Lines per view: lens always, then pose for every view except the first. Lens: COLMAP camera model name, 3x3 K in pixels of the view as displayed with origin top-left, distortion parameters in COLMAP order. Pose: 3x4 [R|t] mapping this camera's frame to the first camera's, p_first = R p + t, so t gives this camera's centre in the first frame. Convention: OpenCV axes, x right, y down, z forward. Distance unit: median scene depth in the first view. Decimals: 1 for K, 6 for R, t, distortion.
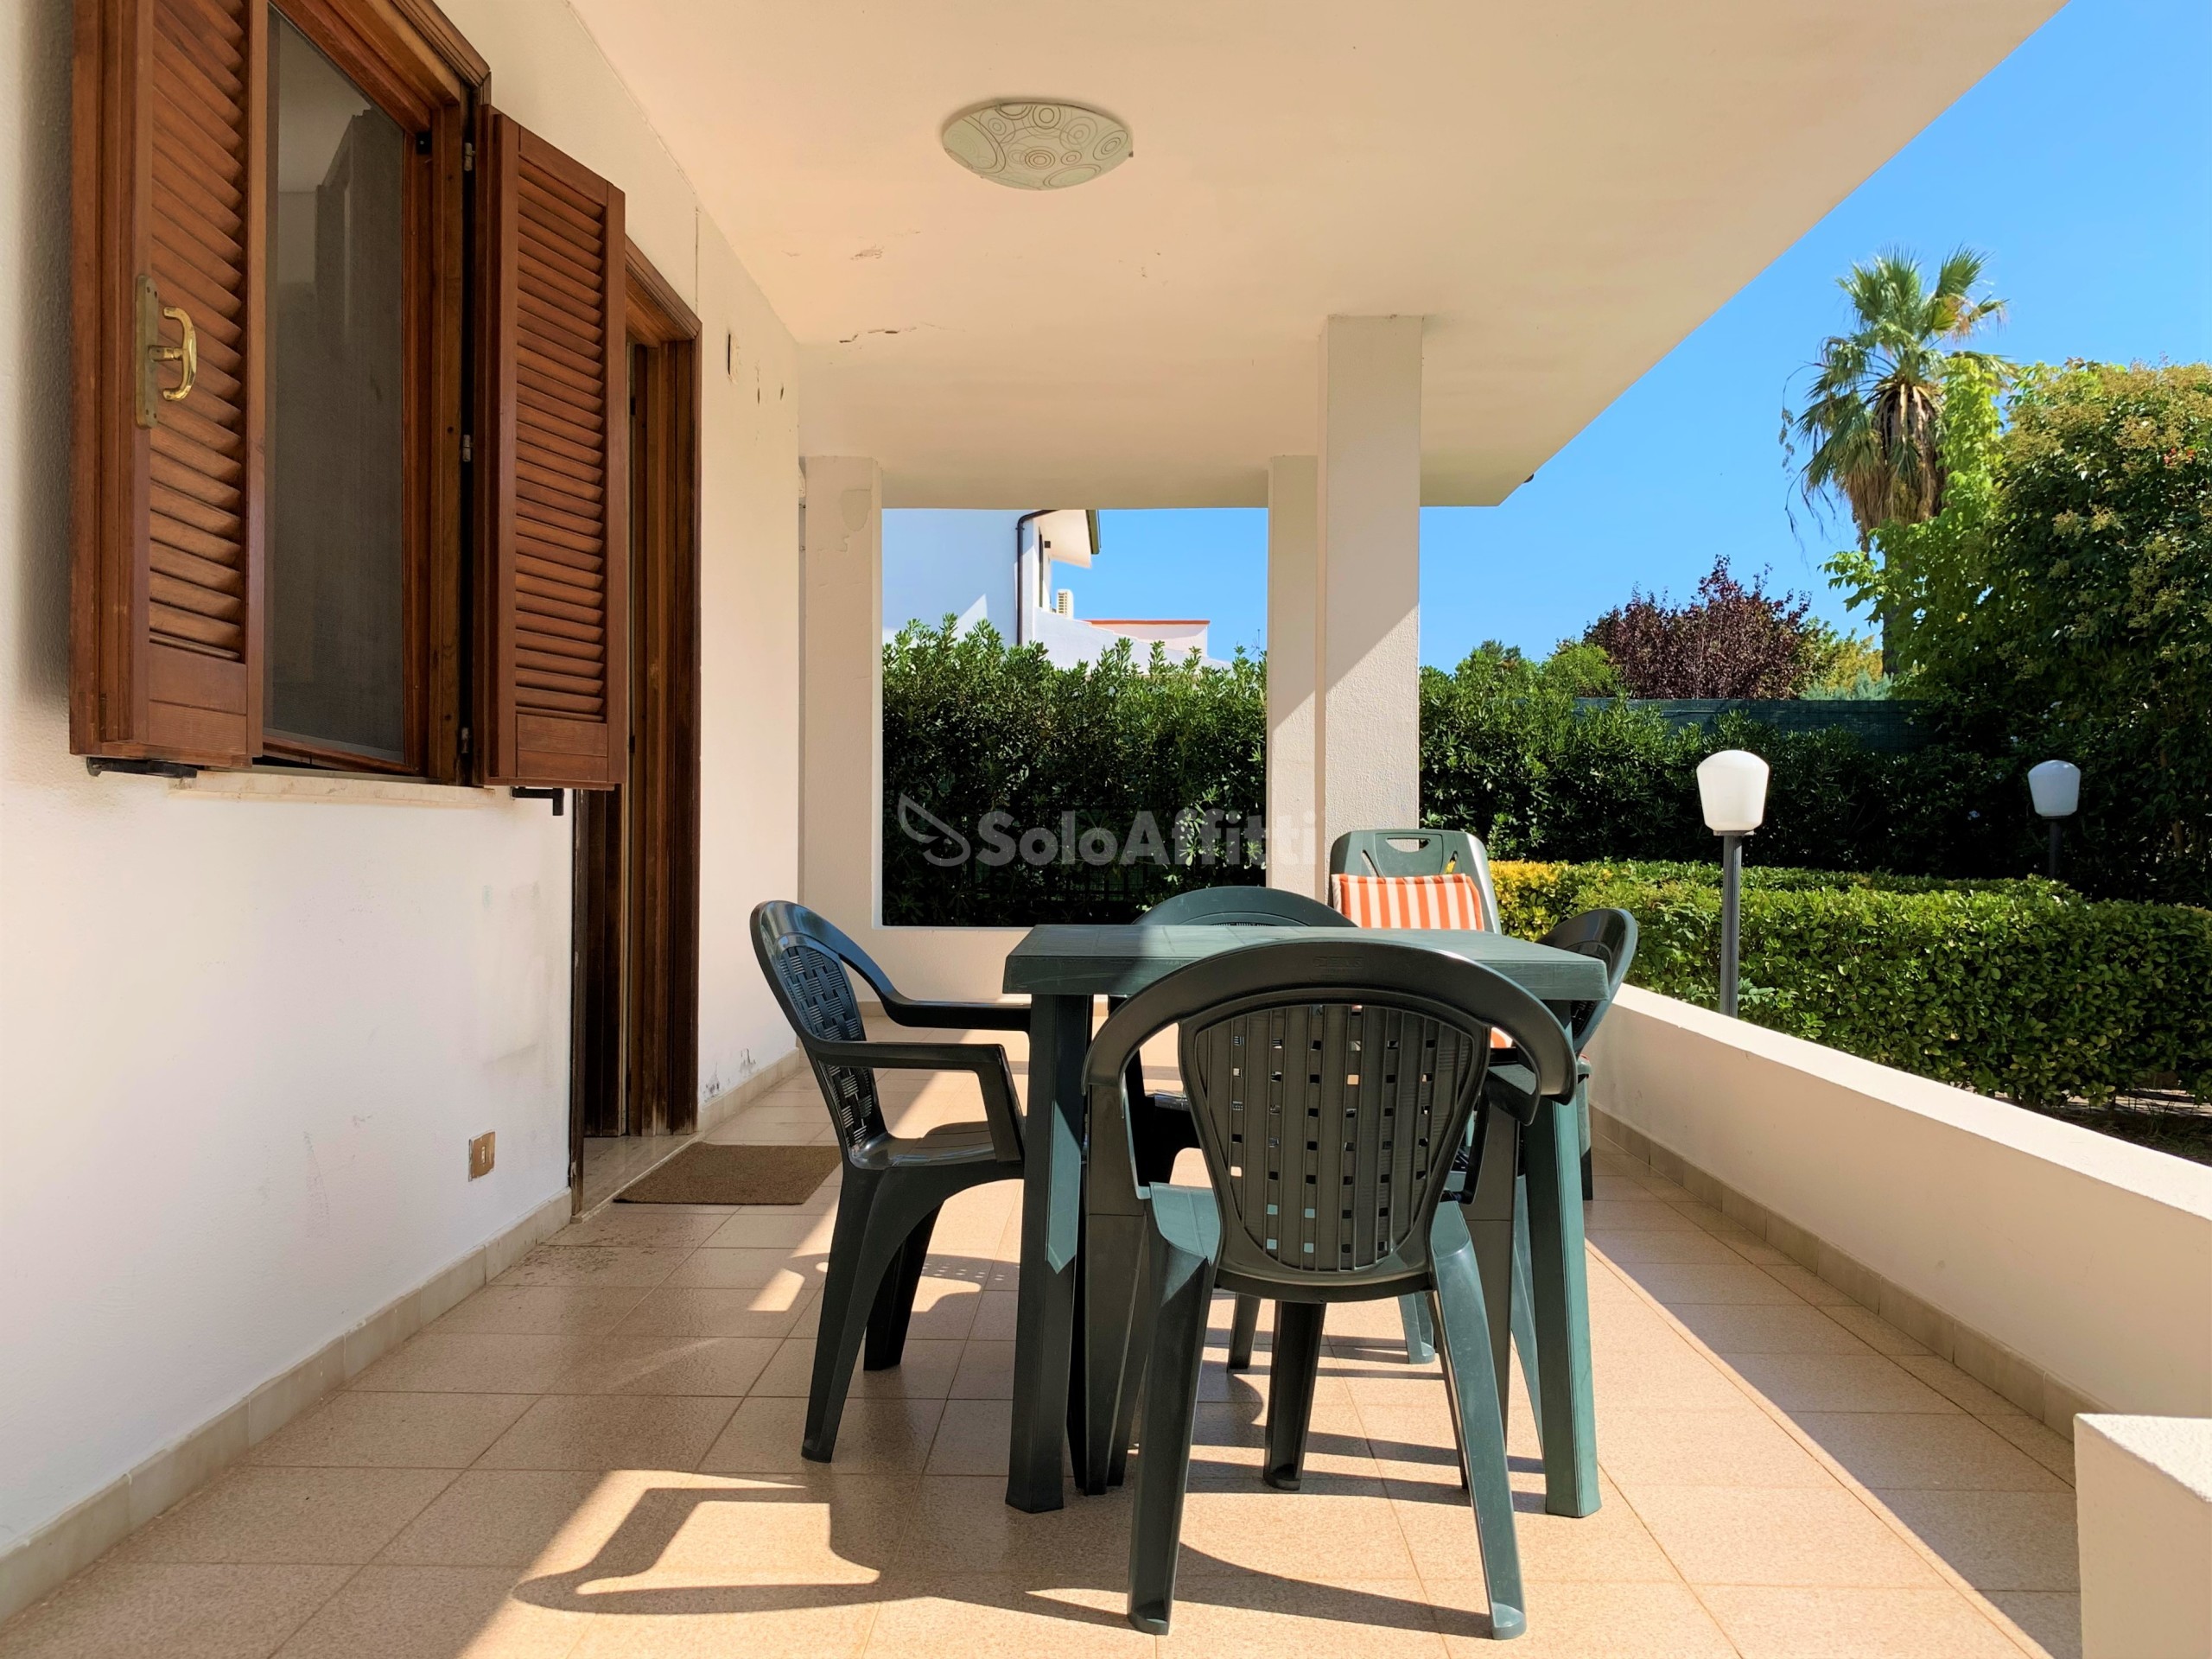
lens RADIAL K [[1680.9, 0, 1098.3], [0, 1680.9, 833.1], [0, 0, 1]] dist [-0.055468, 0.033439]
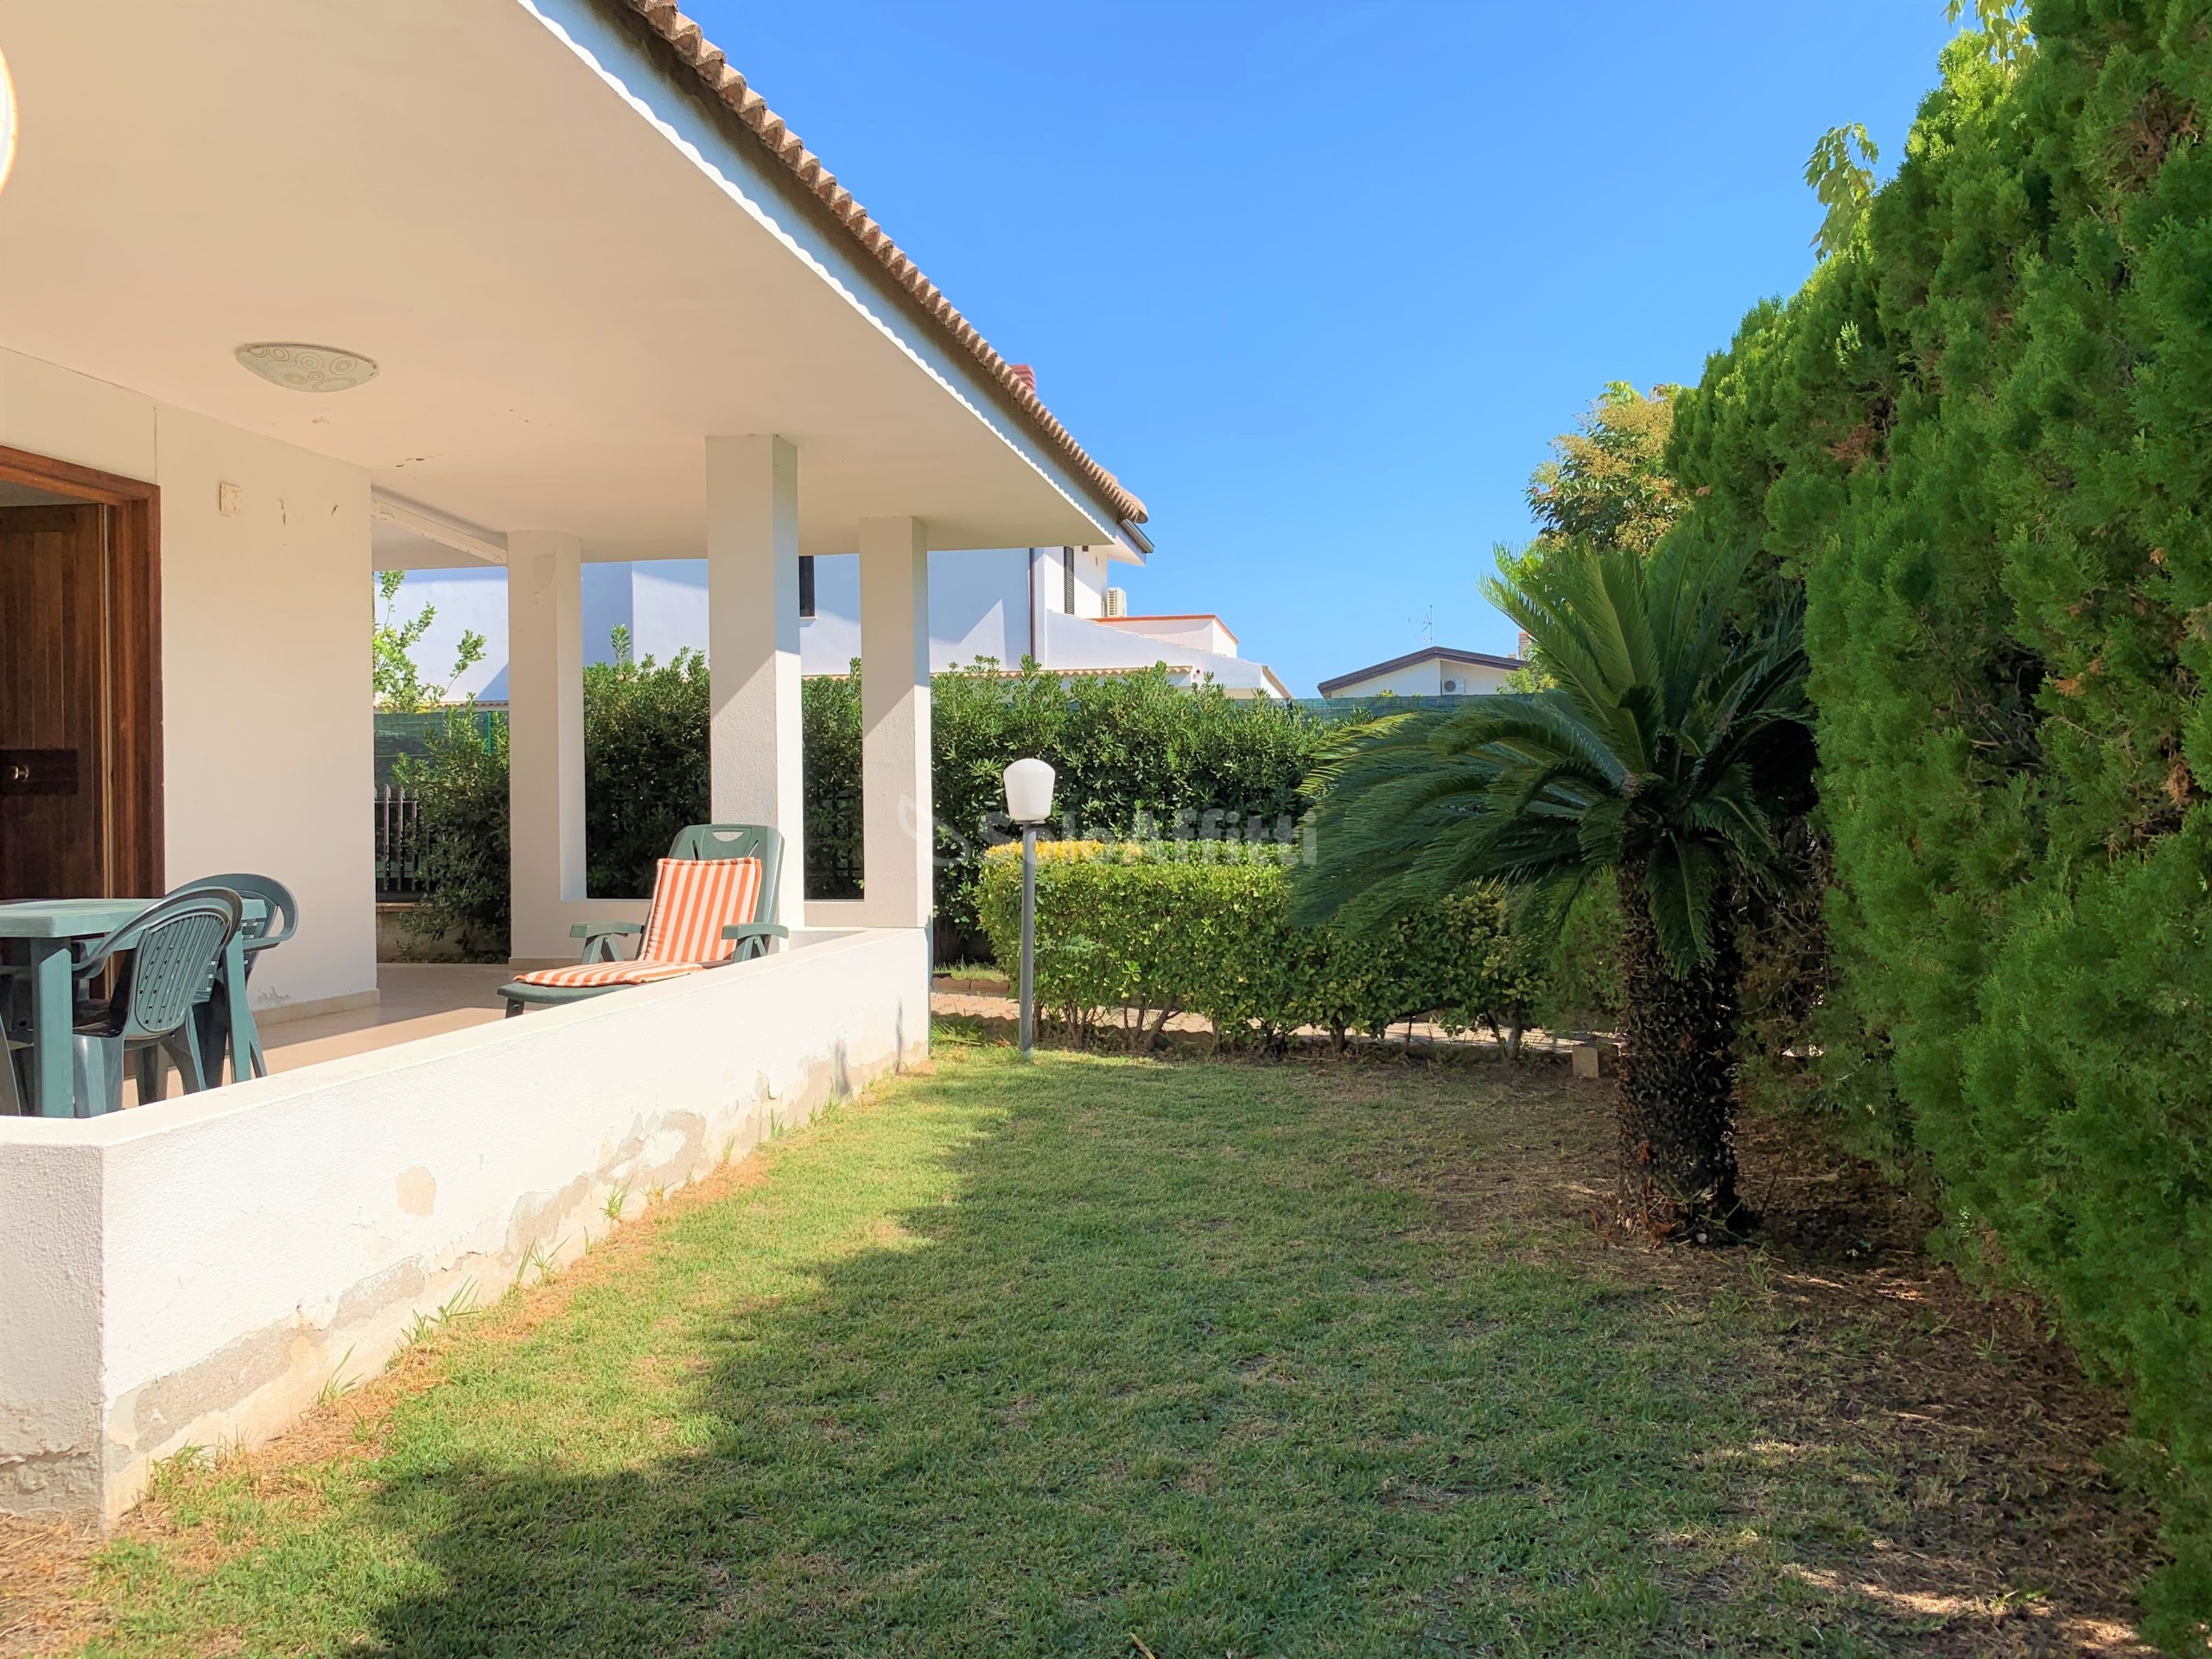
lens RADIAL K [[1680.9, 0, 1112.6], [0, 1680.9, 829.7], [0, 0, 1]] dist [-0.055468, 0.033439]
pose [[0.989319, -0.016526, -0.144827, 0.602744], [0.017633, 0.999824, 0.006363, 0.000962], [0.144696, -0.008849, 0.989437, -0.241701]]
